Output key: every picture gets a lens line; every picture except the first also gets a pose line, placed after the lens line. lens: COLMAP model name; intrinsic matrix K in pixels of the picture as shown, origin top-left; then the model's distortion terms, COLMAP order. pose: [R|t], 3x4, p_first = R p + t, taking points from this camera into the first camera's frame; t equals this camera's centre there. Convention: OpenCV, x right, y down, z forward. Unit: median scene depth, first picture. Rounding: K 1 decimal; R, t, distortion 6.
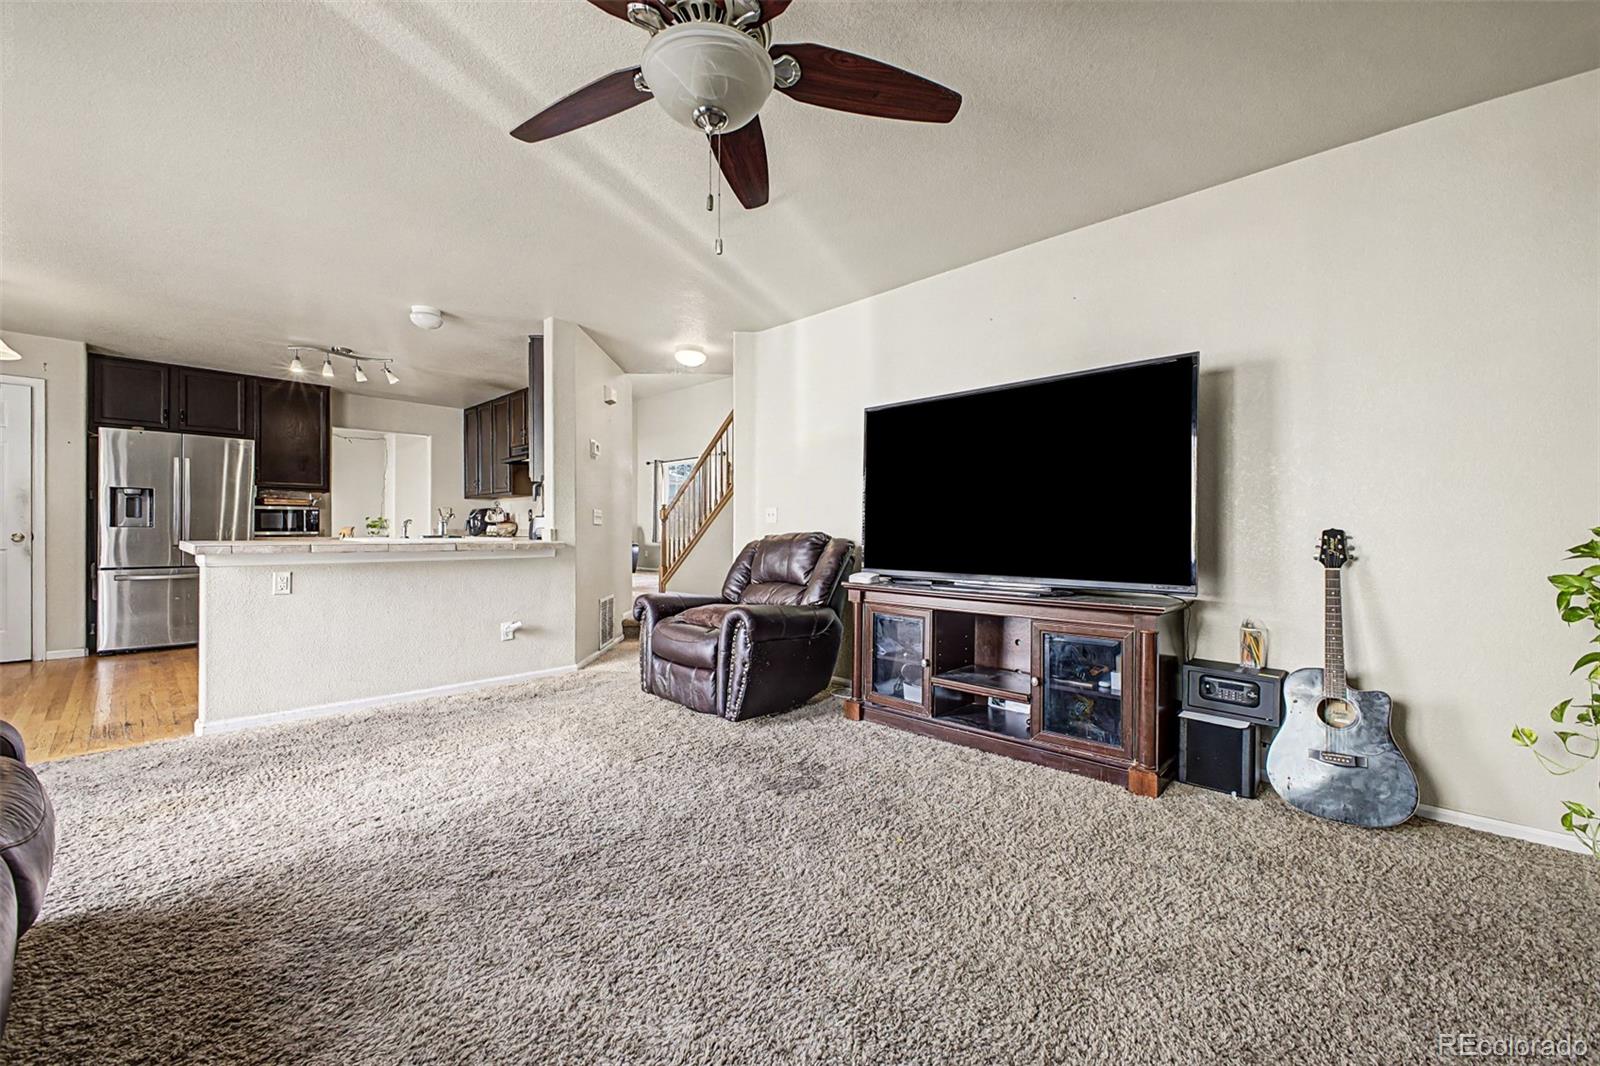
lens RADIAL K [[632.2, 0, 808.6], [0, 632.2, 529.4], [0, 0, 1]] dist [0.000842, 0.000102]
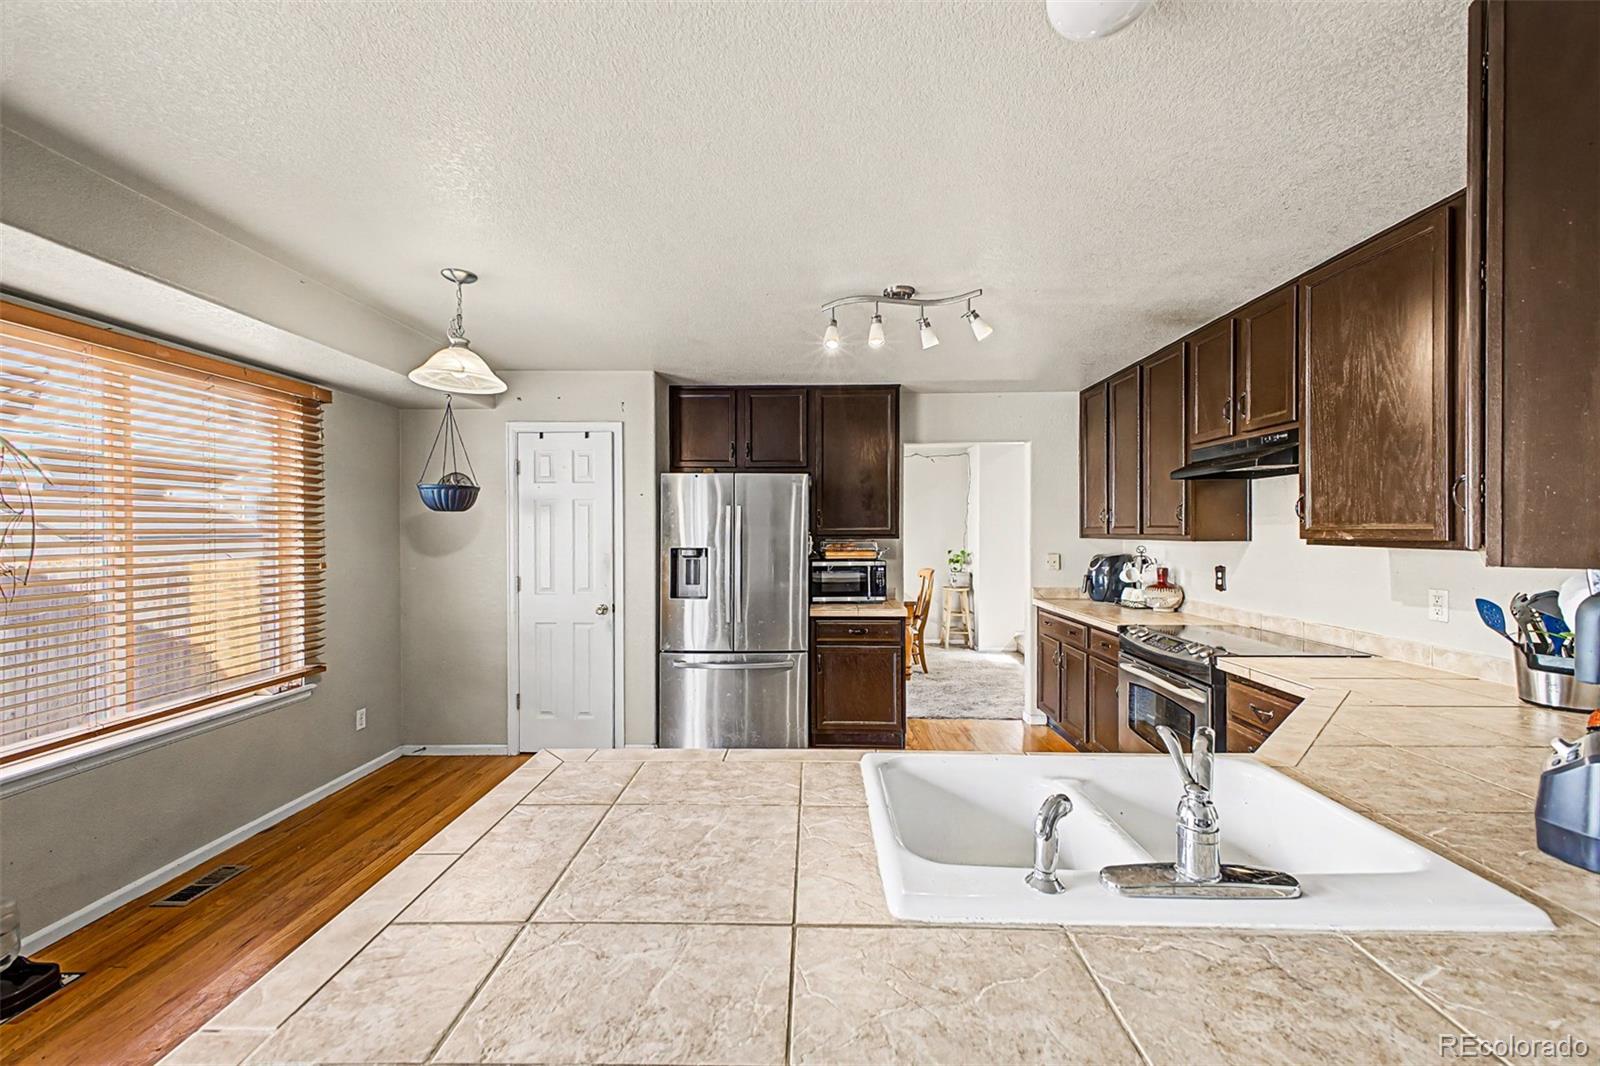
lens RADIAL K [[632.2, 0, 808.6], [0, 632.2, 529.4], [0, 0, 1]] dist [0.000842, 0.000102]
pose [[0.670732, -0.006909, -0.741668, -0.354887], [0.006202, 0.999974, -0.003706, -0.075458], [0.741674, -0.002114, 0.670757, 0.525717]]
